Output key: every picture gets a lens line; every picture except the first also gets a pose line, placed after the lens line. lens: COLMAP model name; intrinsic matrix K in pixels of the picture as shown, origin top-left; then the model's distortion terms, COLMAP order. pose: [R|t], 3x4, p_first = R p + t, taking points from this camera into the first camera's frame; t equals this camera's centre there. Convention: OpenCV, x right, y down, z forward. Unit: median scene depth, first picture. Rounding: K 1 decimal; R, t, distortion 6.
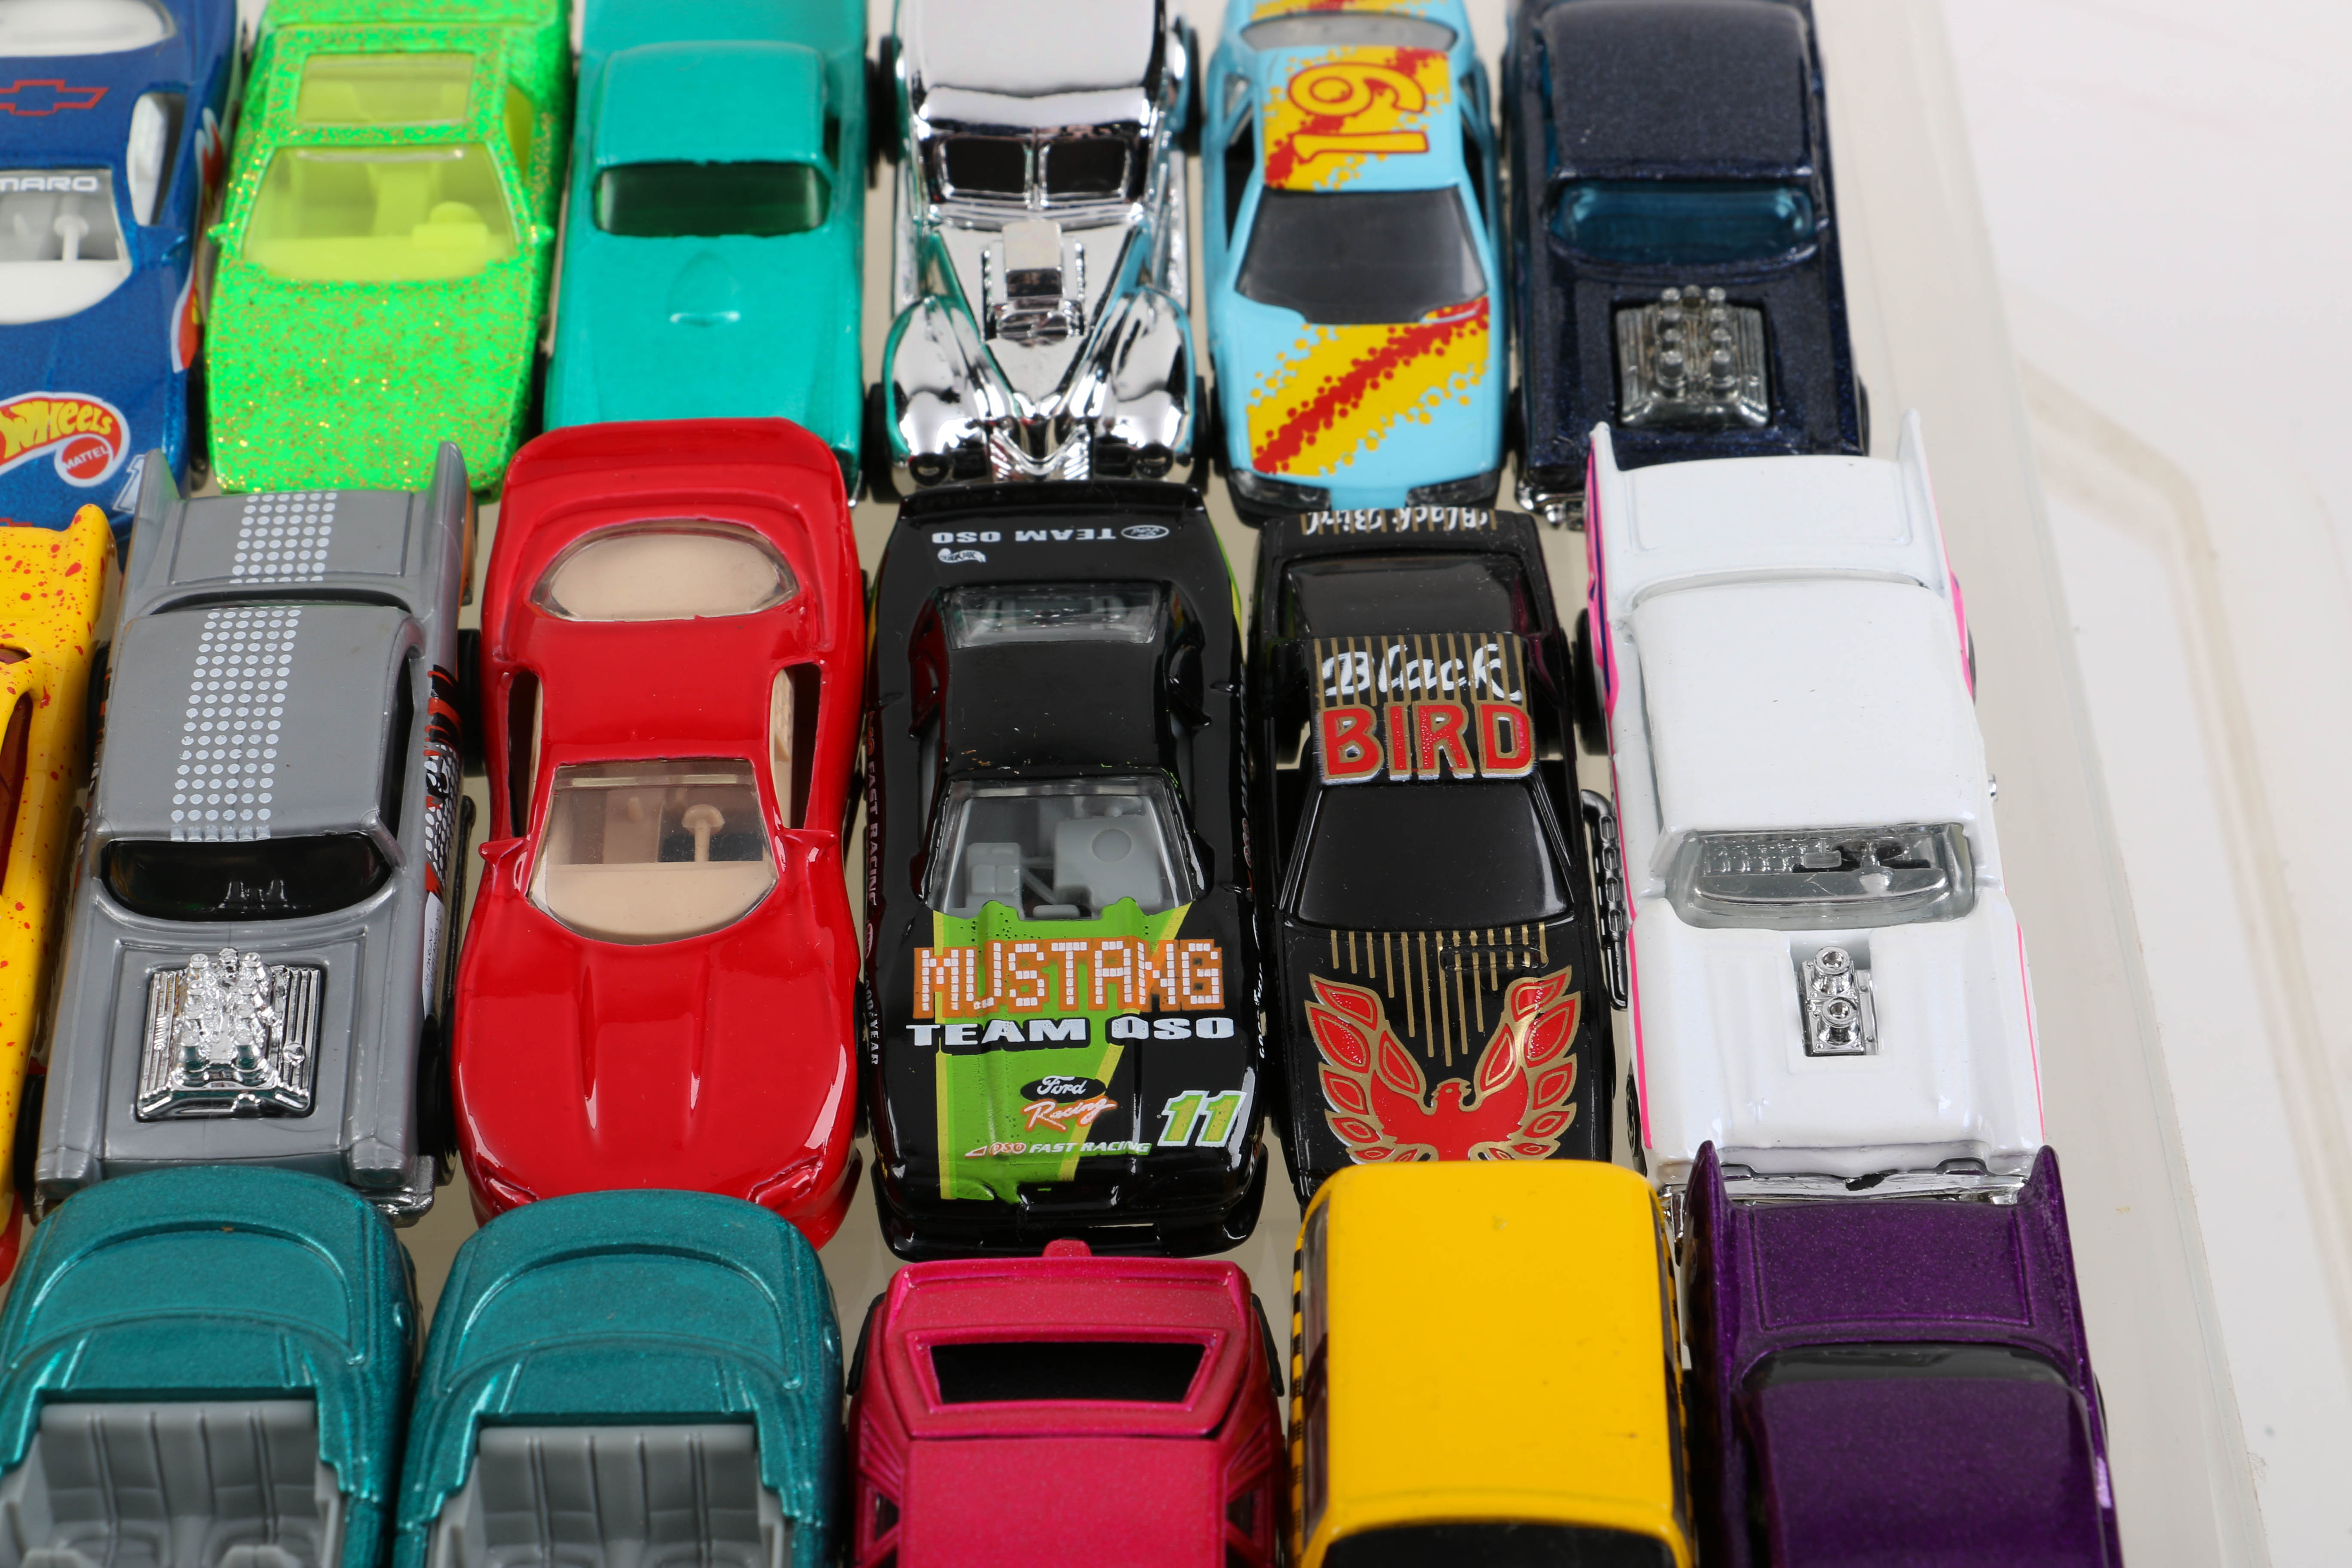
lens RADIAL K [[4419.5, 0, 1176.0], [0, 4419.5, 784.0], [0, 0, 1]] dist [-0.015829, 0.259715]
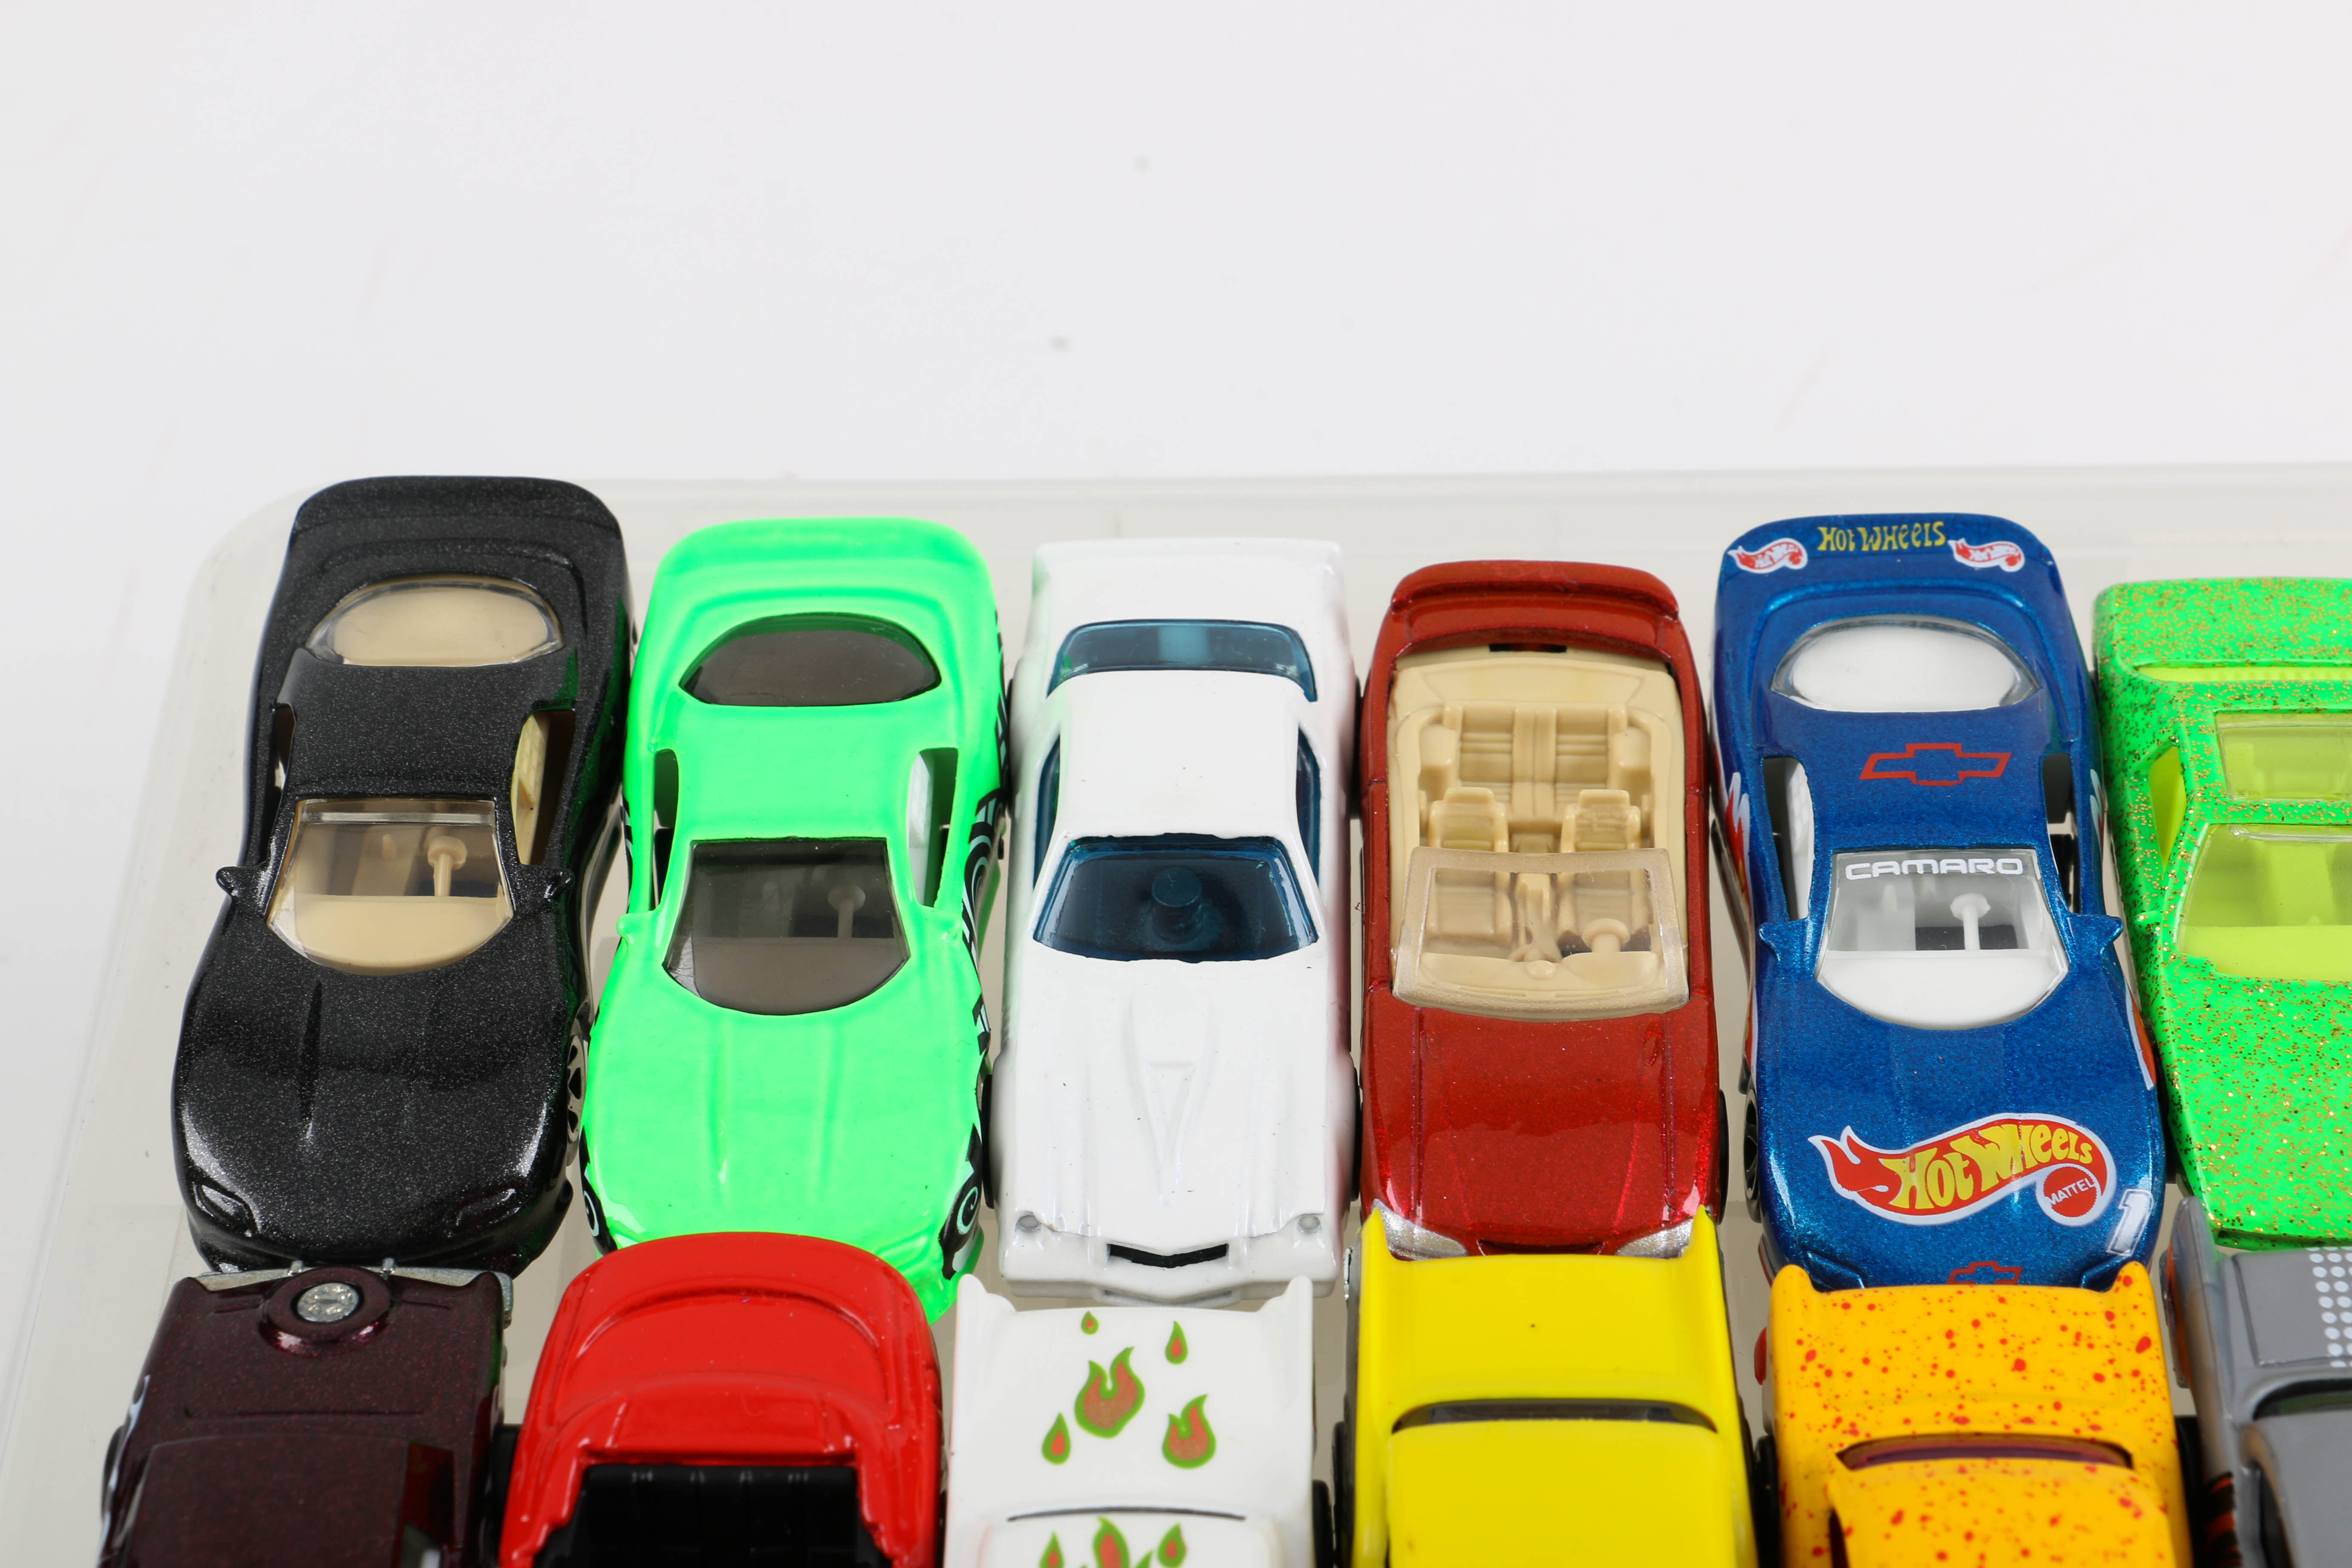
lens RADIAL K [[4400.3, 0, 1176.0], [0, 4400.3, 784.0], [0, 0, 1]] dist [-0.024690, -0.031448]
pose [[0.998792, 0.013649, -0.047210, -0.436656], [-0.016069, 0.998555, -0.051286, -0.121657], [0.046442, 0.051983, 0.997568, 0.121844]]
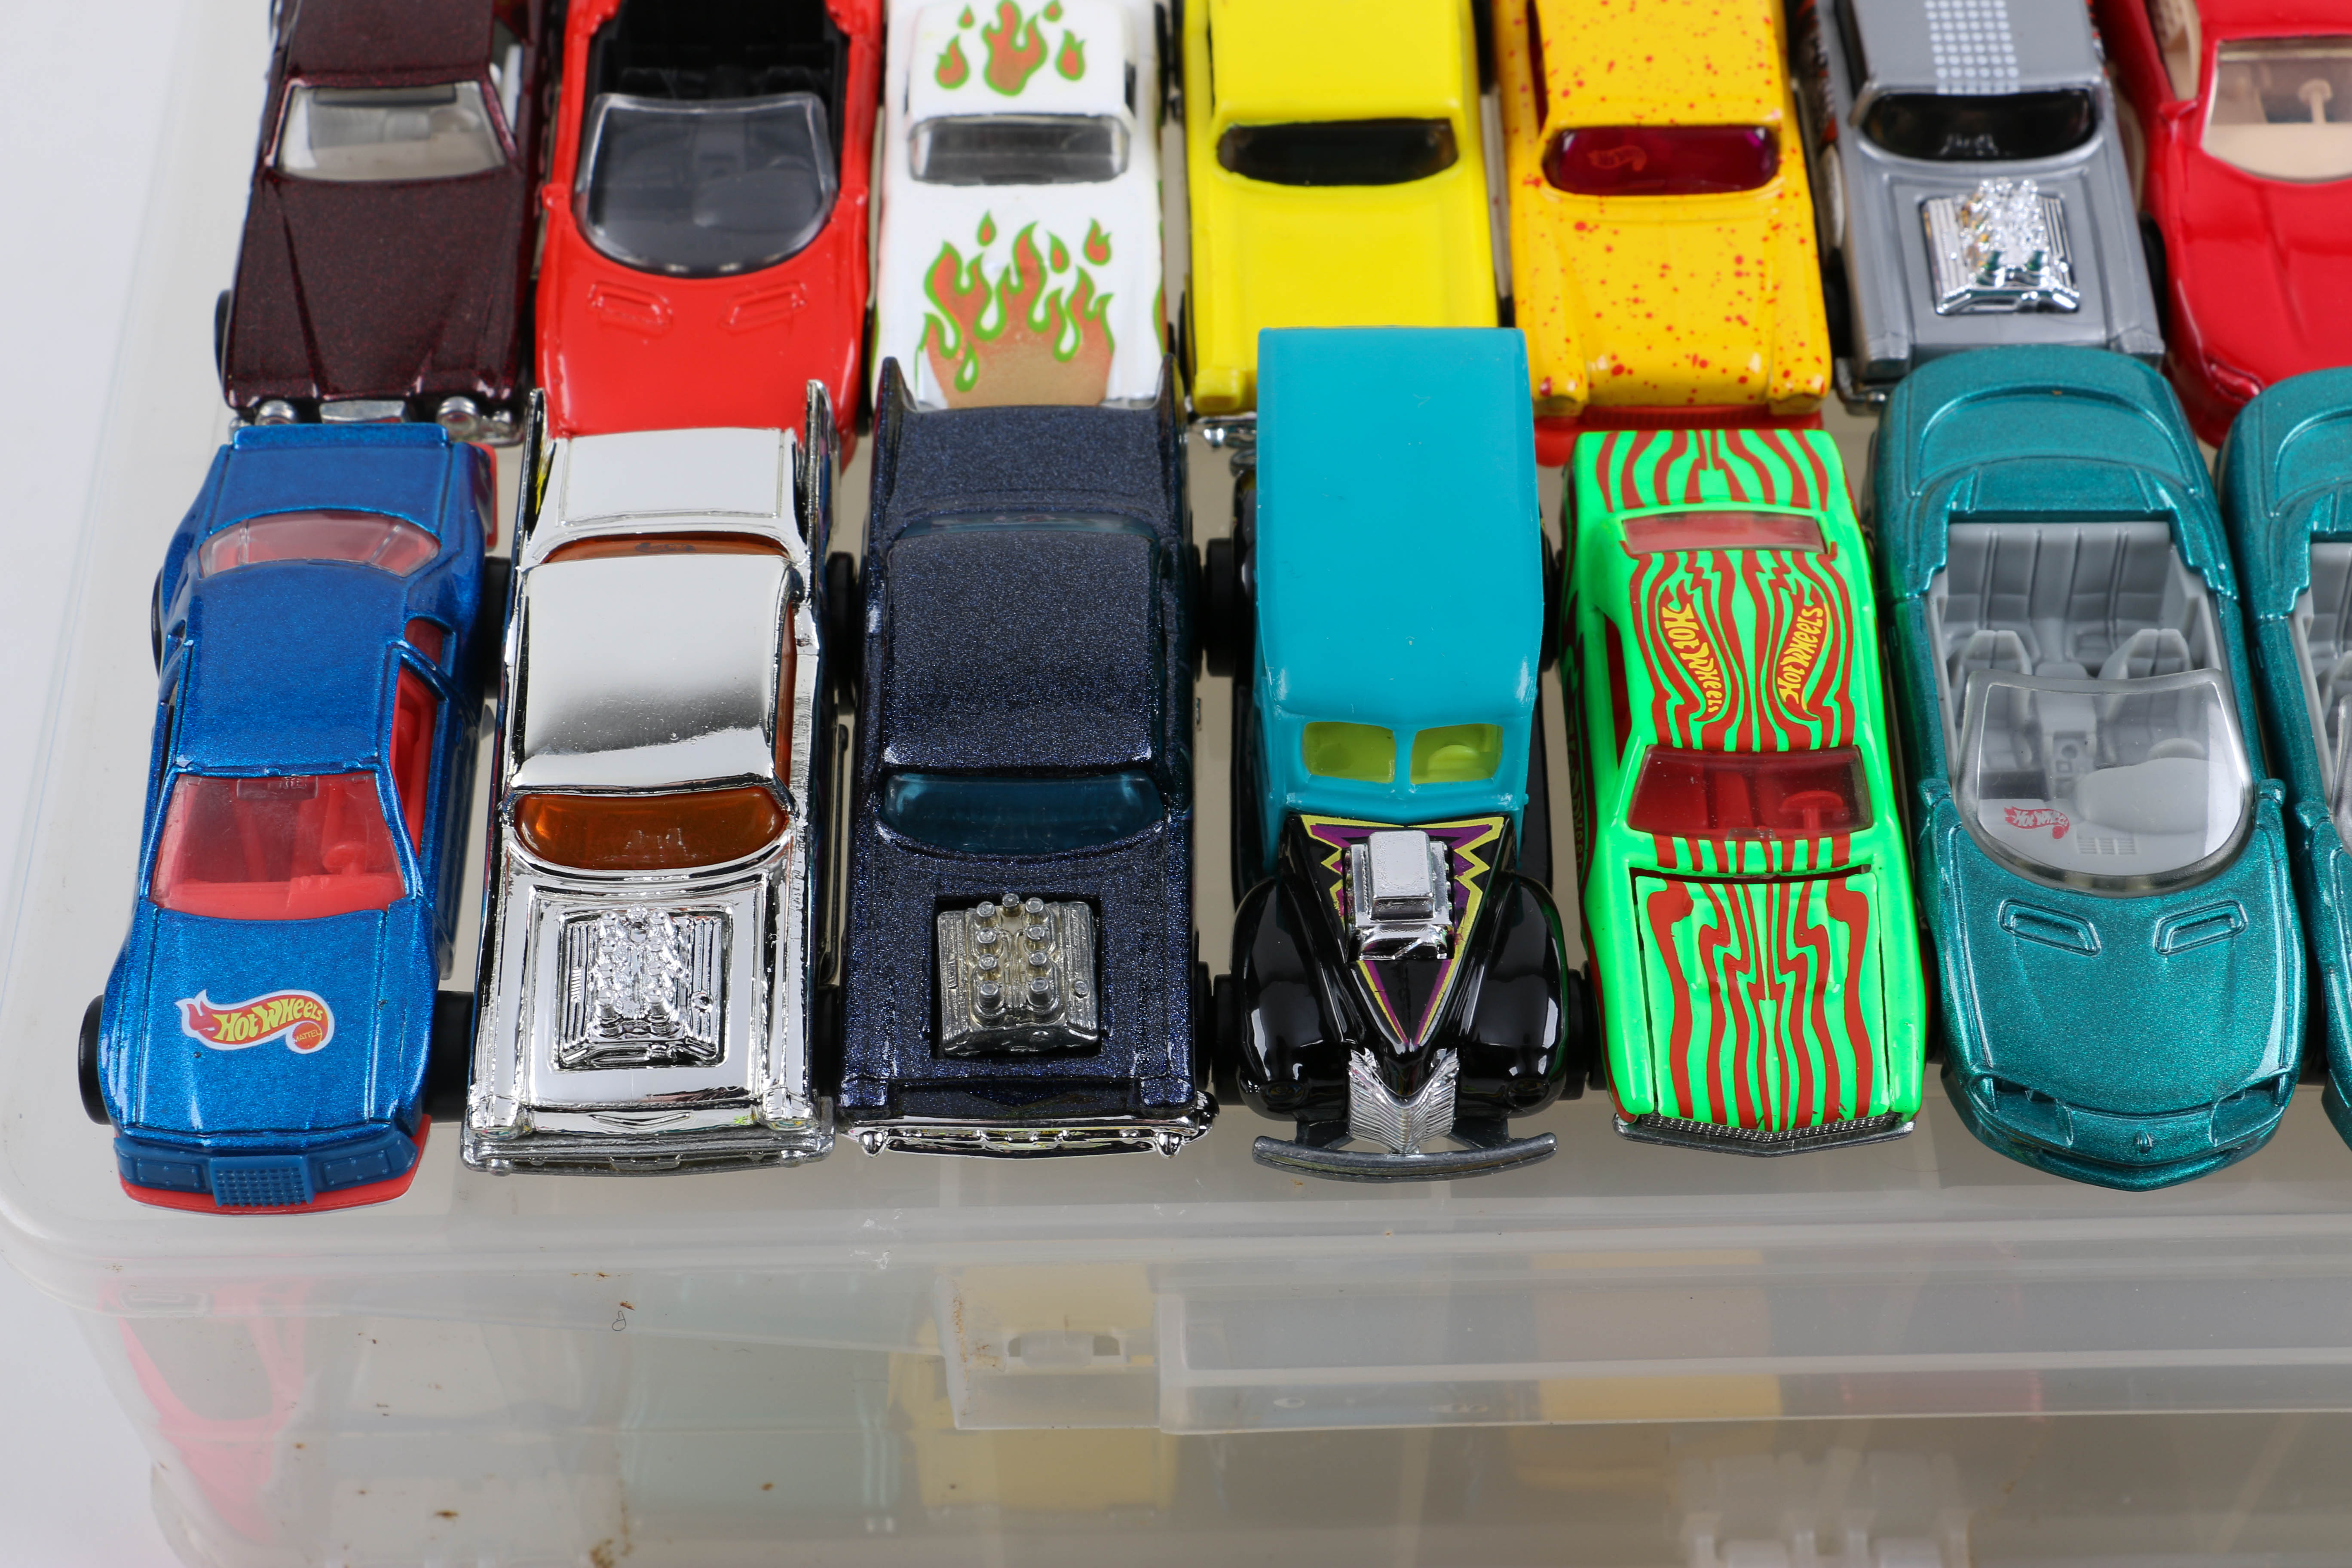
lens RADIAL K [[3585.6, 0, 1176.0], [0, 3585.6, 784.0], [0, 0, 1]] dist [-0.053346, 0.140312]
pose [[0.999911, 0.006872, -0.011412, -0.429706], [-0.005675, 0.994788, 0.101806, 0.104616], [0.012052, -0.101733, 0.994739, -0.005922]]
